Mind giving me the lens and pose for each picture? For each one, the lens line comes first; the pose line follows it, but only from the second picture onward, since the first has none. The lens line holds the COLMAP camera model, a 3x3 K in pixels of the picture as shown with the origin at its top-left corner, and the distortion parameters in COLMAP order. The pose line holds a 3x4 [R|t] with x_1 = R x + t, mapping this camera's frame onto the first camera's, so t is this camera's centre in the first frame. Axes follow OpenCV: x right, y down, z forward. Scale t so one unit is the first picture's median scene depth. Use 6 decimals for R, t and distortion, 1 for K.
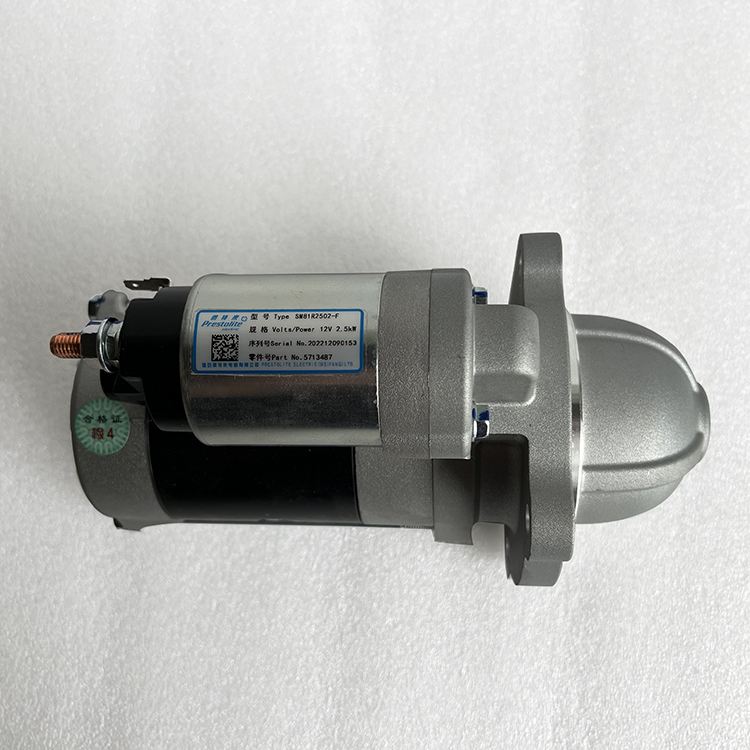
lens RADIAL K [[806.6, 0, 375.0], [0, 806.6, 375.0], [0, 0, 1]] dist [-0.010167, -0.015358]
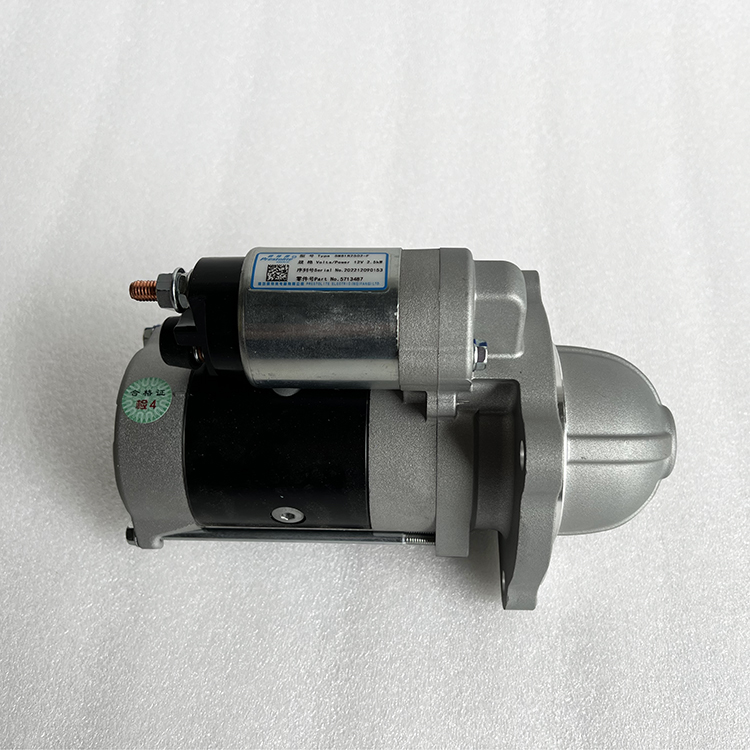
lens RADIAL K [[809.0, 0, 380.6], [0, 809.0, 364.9], [0, 0, 1]] dist [-0.012764, 0.024765]
pose [[0.998355, 0.050823, 0.026539, -0.045316], [-0.032665, 0.884597, -0.465210, 0.595542], [-0.047119, 0.463578, 0.884802, -0.053508]]
